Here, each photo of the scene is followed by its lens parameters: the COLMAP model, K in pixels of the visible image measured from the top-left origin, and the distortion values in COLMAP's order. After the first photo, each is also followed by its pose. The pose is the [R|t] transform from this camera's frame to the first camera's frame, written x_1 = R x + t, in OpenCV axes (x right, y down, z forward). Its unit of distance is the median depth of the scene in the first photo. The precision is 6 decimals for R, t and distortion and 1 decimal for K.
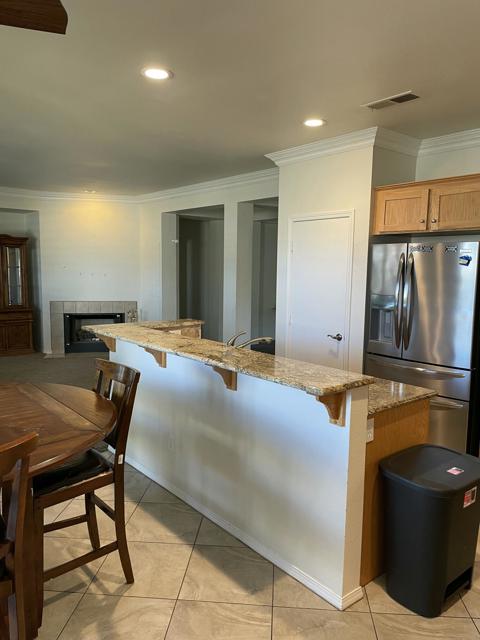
lens RADIAL K [[481.7, 0, 240.0], [0, 481.7, 321.2], [0, 0, 1]] dist [0.074459, -0.087682]
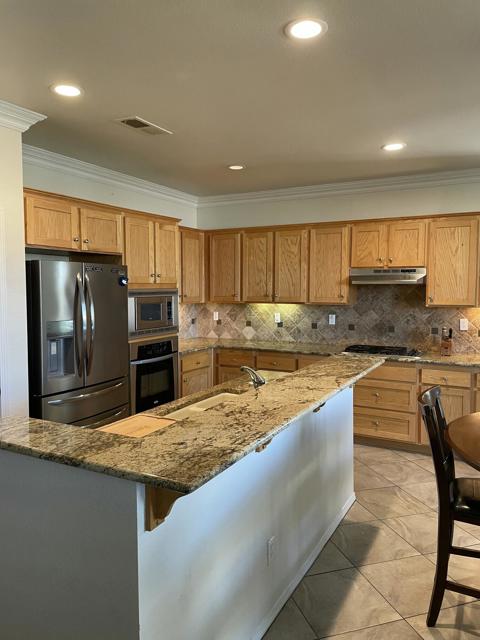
lens RADIAL K [[481.7, 0, 242.5], [0, 481.7, 320.9], [0, 0, 1]] dist [0.074459, -0.087682]
pose [[-0.365889, -0.087749, 0.926513, -0.722628], [0.097721, 0.986419, 0.132013, -0.161890], [-0.925514, 0.138842, -0.352345, 1.203255]]
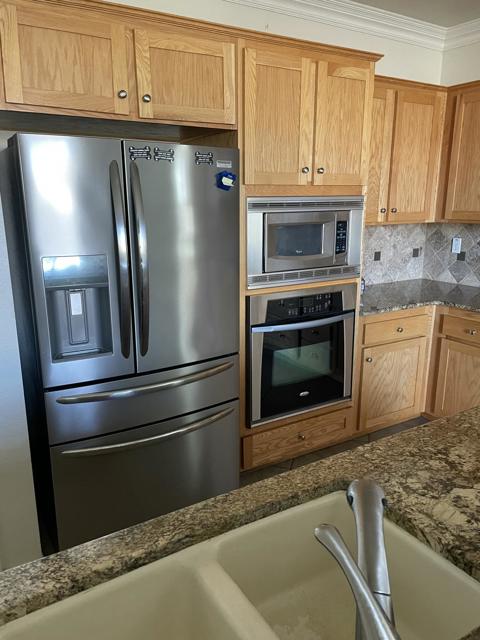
lens RADIAL K [[481.7, 0, 243.8], [0, 481.7, 318.8], [0, 0, 1]] dist [0.074459, -0.087682]
pose [[0.169728, -0.254829, 0.951974, -0.143640], [0.115294, 0.964491, 0.237624, -0.103891], [-0.978723, 0.069425, 0.193081, 0.916602]]
